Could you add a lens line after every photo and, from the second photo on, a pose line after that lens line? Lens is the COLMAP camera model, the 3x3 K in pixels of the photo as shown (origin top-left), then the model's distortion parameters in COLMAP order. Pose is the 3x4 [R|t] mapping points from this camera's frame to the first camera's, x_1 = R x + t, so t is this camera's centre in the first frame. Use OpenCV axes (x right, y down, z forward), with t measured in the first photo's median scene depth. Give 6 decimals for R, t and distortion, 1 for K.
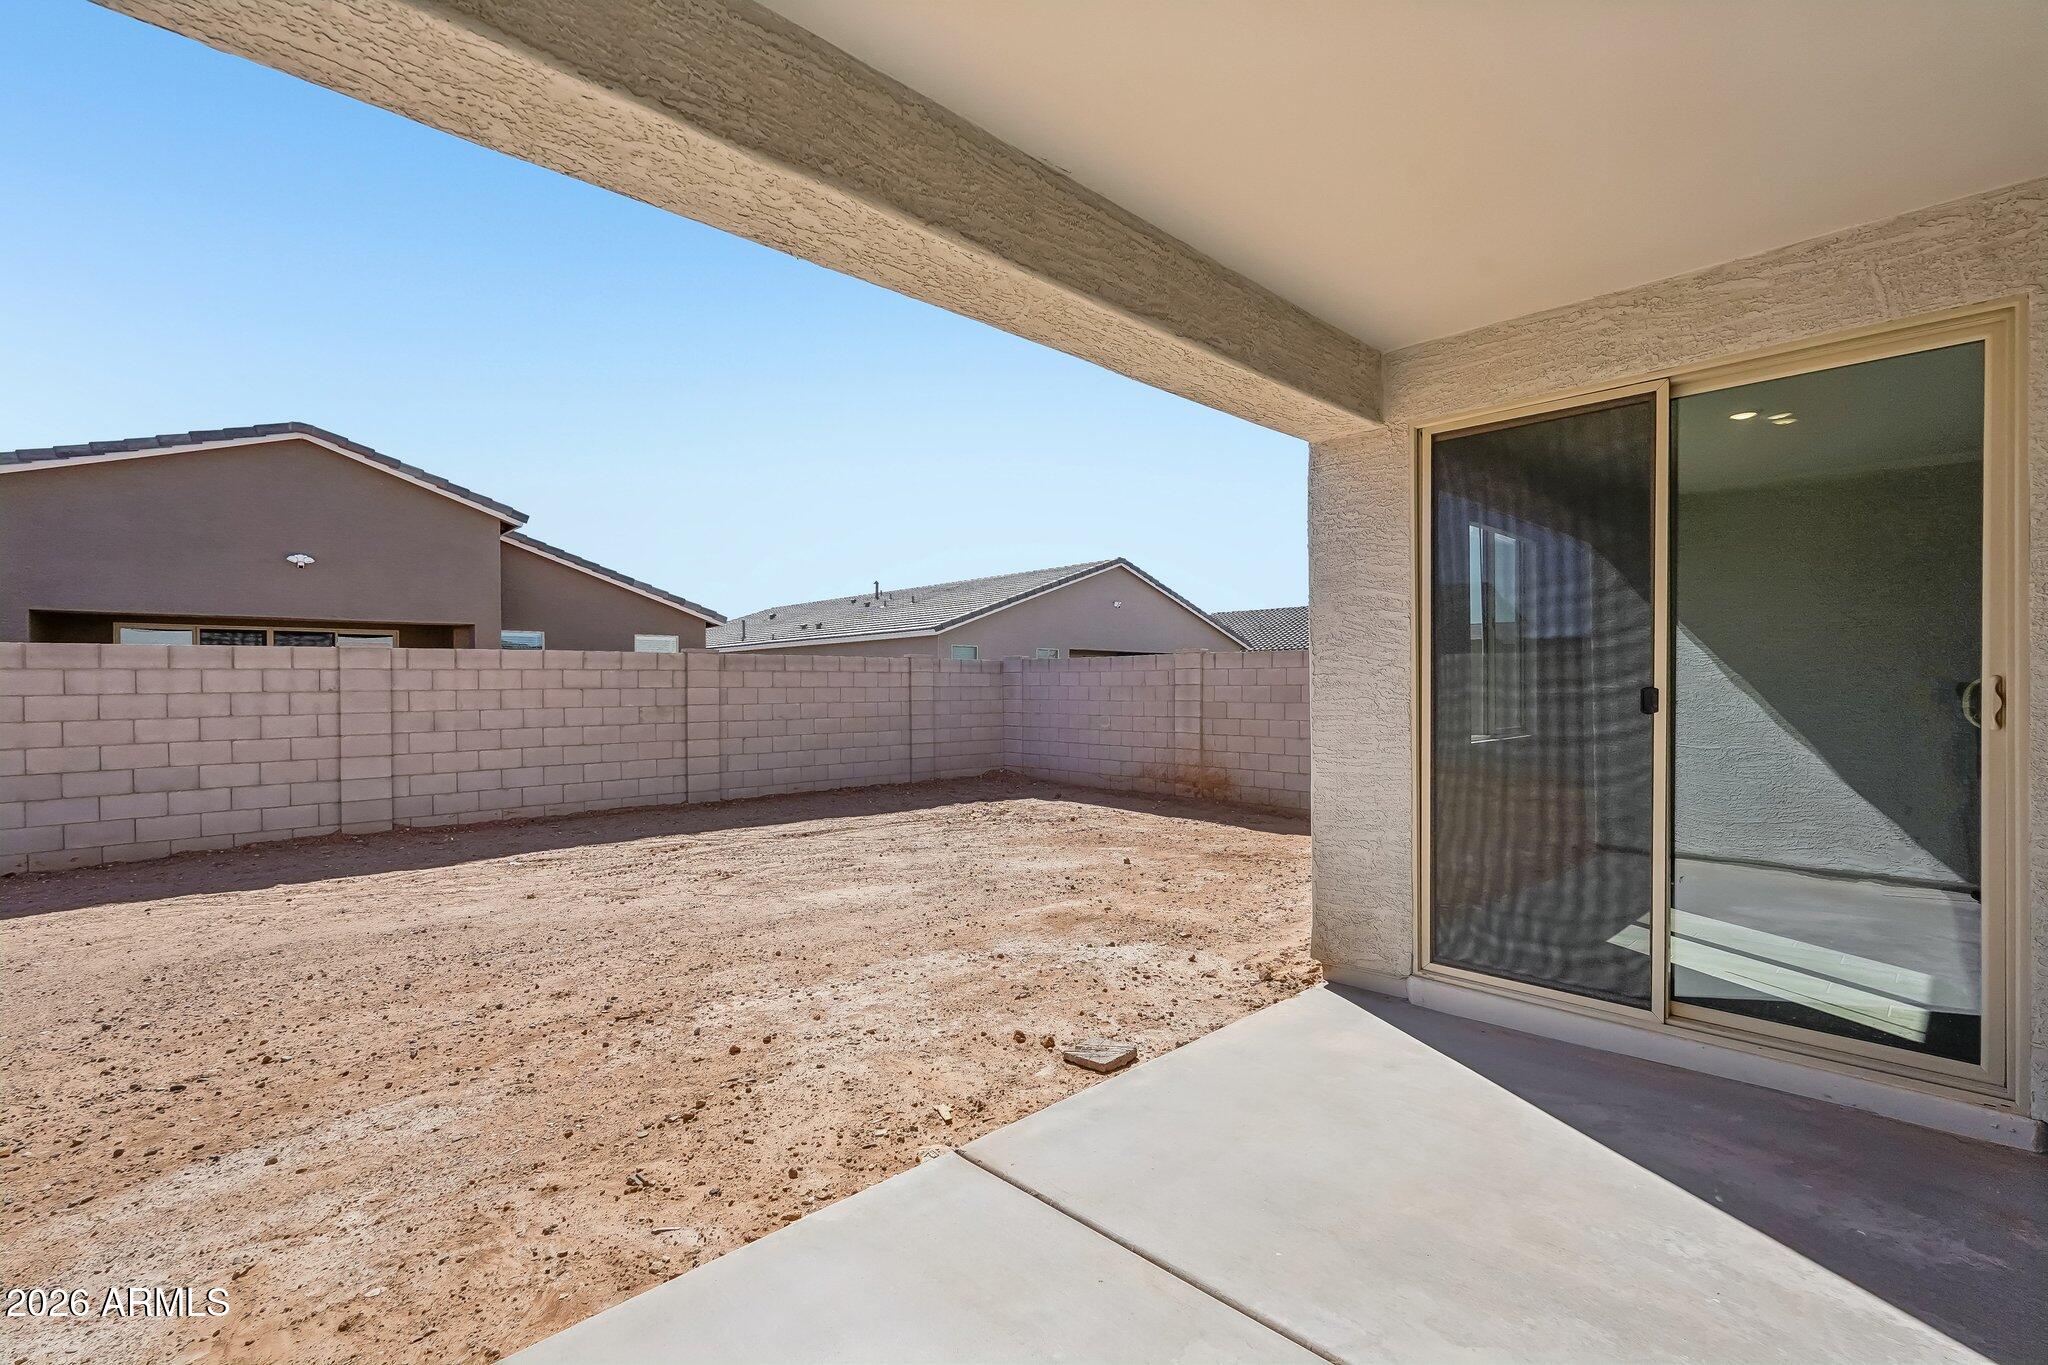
lens RADIAL K [[910.1, 0, 1022.3], [0, 910.1, 683.5], [0, 0, 1]] dist [-0.000480, 0.000205]
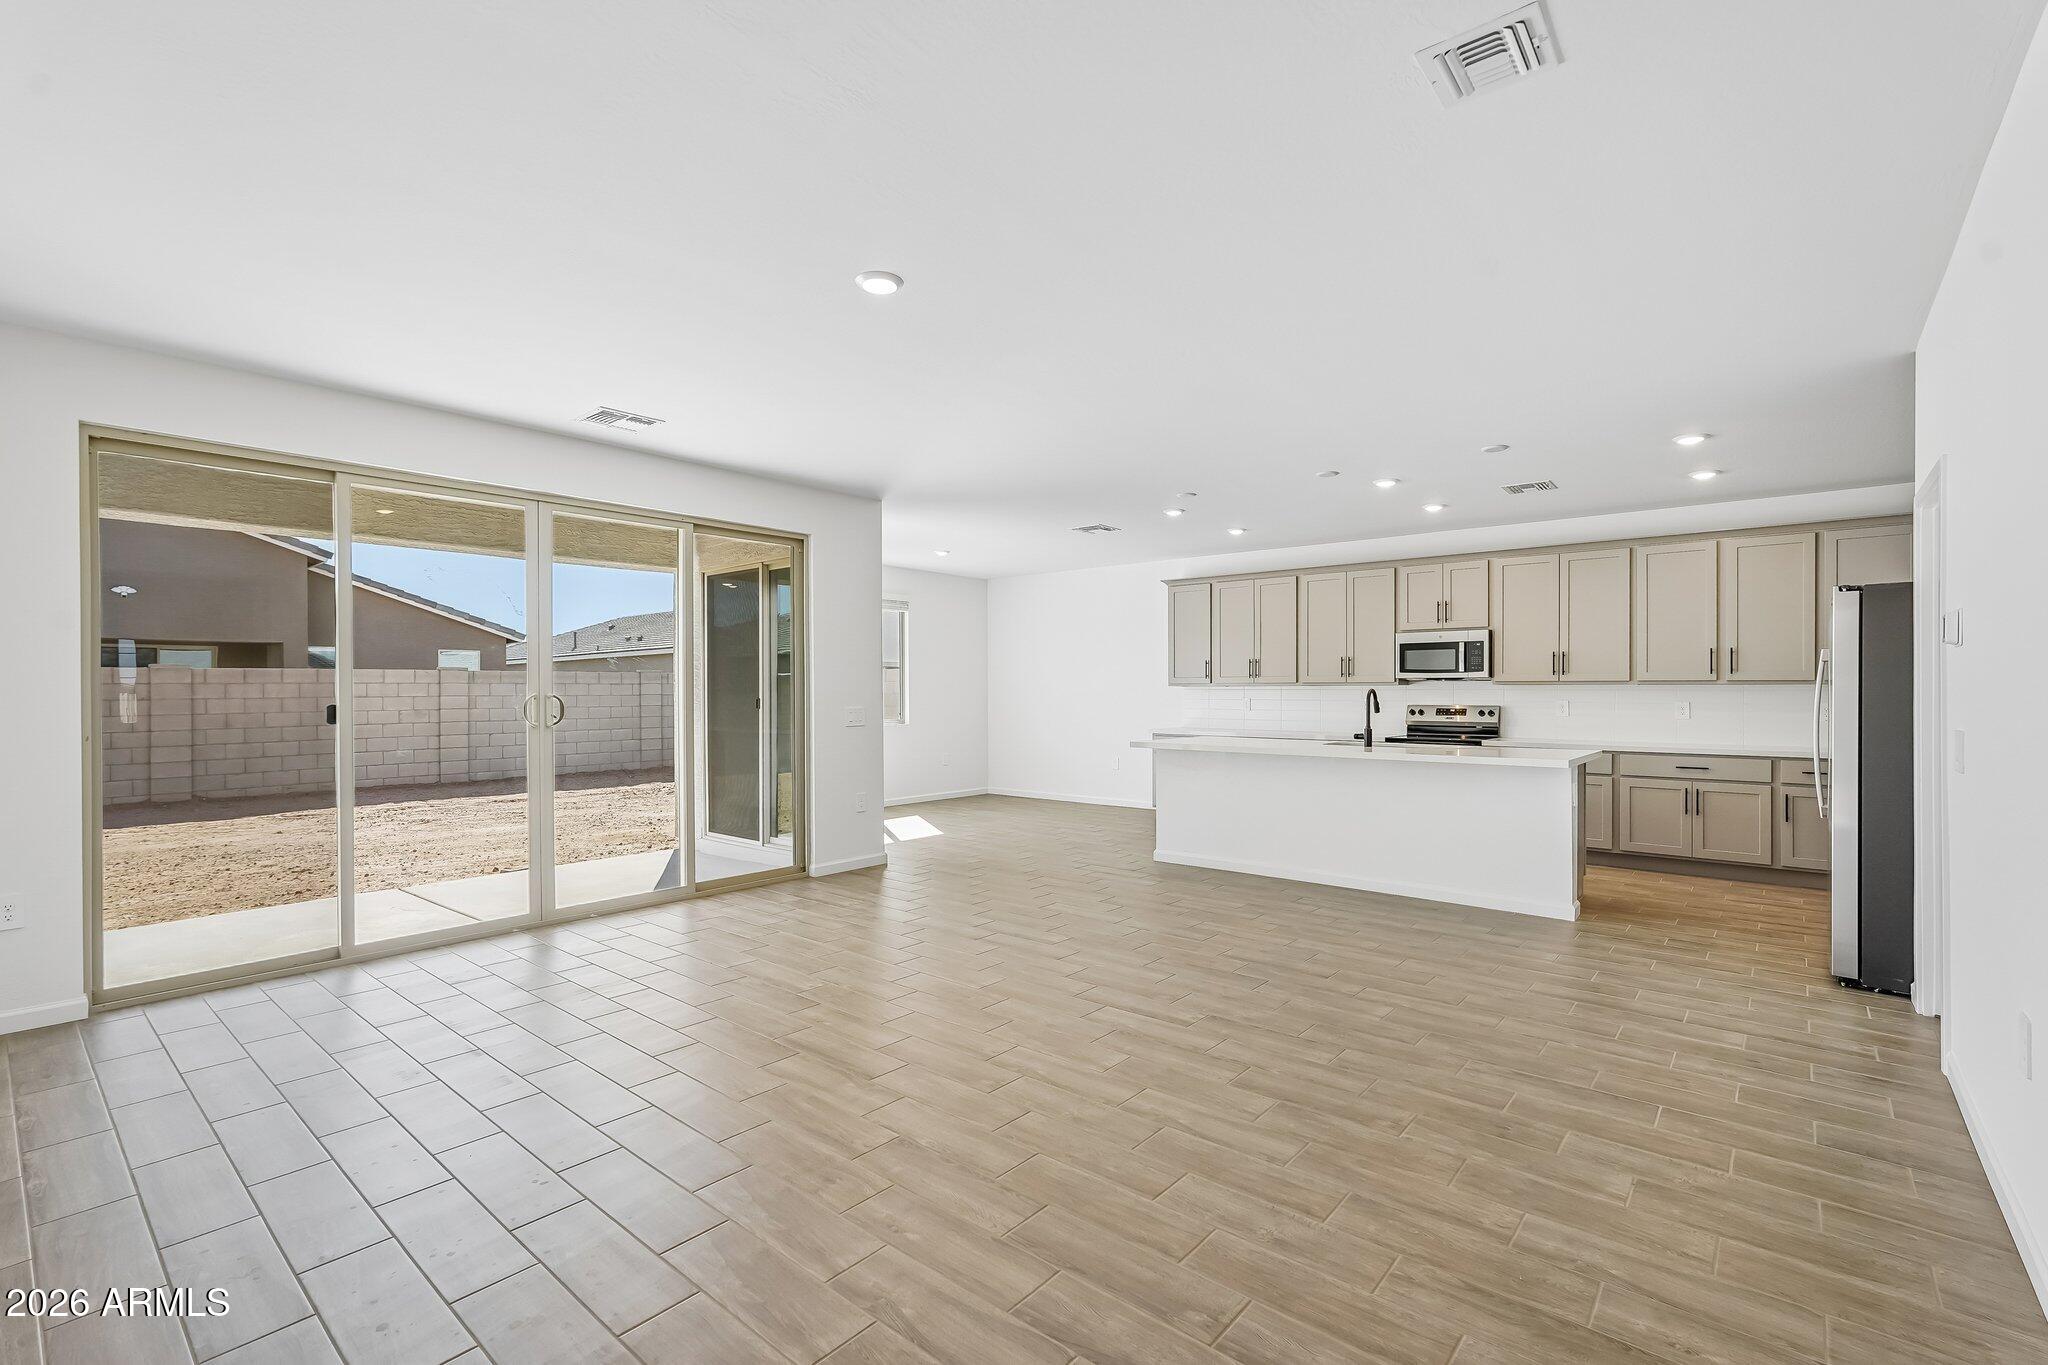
lens RADIAL K [[910.1, 0, 1024.1], [0, 910.1, 688.4], [0, 0, 1]] dist [-0.000480, 0.000205]
pose [[0.994766, 0.000122, 0.102178, 0.347621], [-0.000114, 1.000000, -0.000081, -0.006576], [-0.102178, 0.000069, 0.994766, -0.413729]]
